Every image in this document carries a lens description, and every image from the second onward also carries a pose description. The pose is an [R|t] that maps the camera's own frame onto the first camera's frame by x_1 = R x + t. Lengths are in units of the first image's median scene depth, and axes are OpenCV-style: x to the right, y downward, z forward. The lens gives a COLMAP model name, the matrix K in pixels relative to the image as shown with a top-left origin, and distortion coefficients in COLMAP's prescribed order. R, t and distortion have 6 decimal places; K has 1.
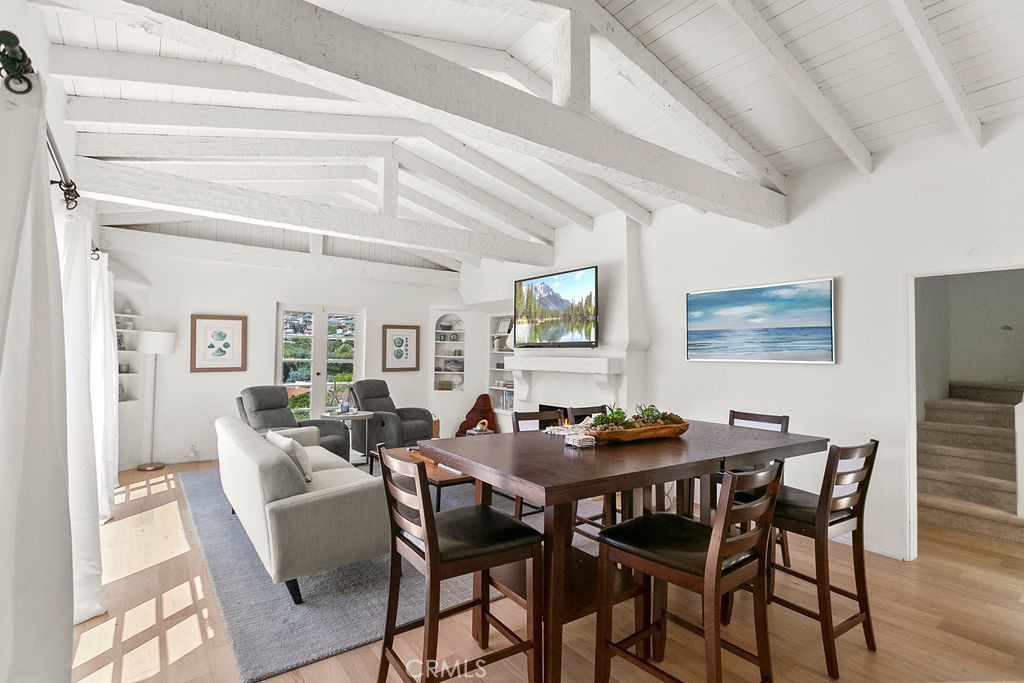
lens RADIAL K [[488.0, 0, 504.8], [0, 488.0, 344.0], [0, 0, 1]] dist [0.004388, -0.000542]
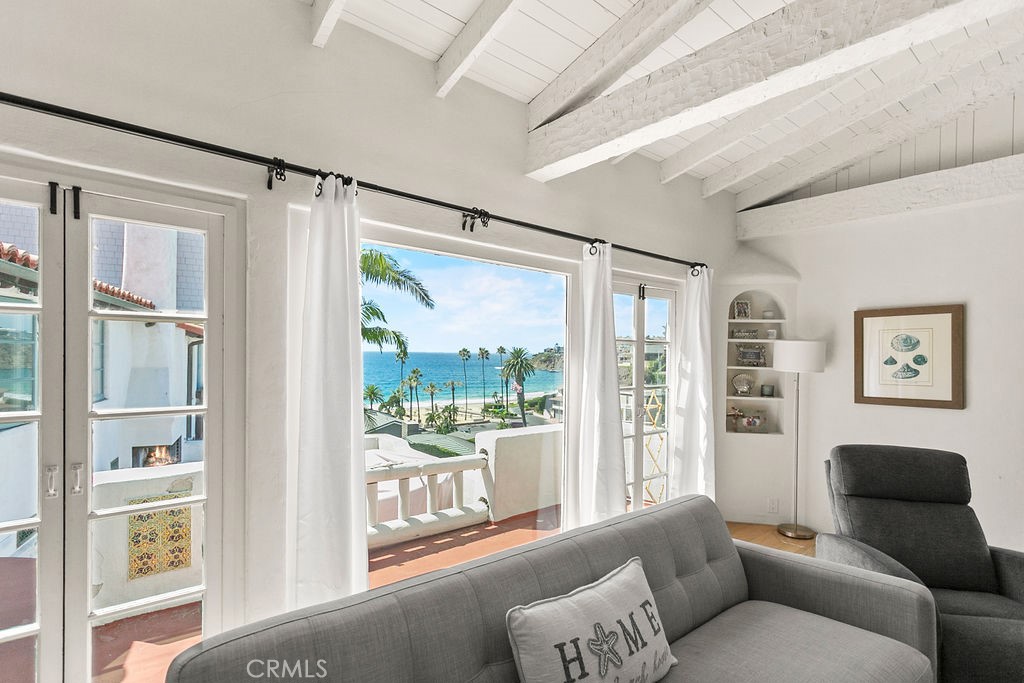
lens RADIAL K [[488.0, 0, 497.7], [0, 488.0, 354.4], [0, 0, 1]] dist [0.004388, -0.000542]
pose [[0.027283, -0.015348, -0.999510, -0.021195], [-0.000626, 0.999882, -0.015370, 0.005320], [0.999628, 0.001045, 0.027270, 0.507340]]
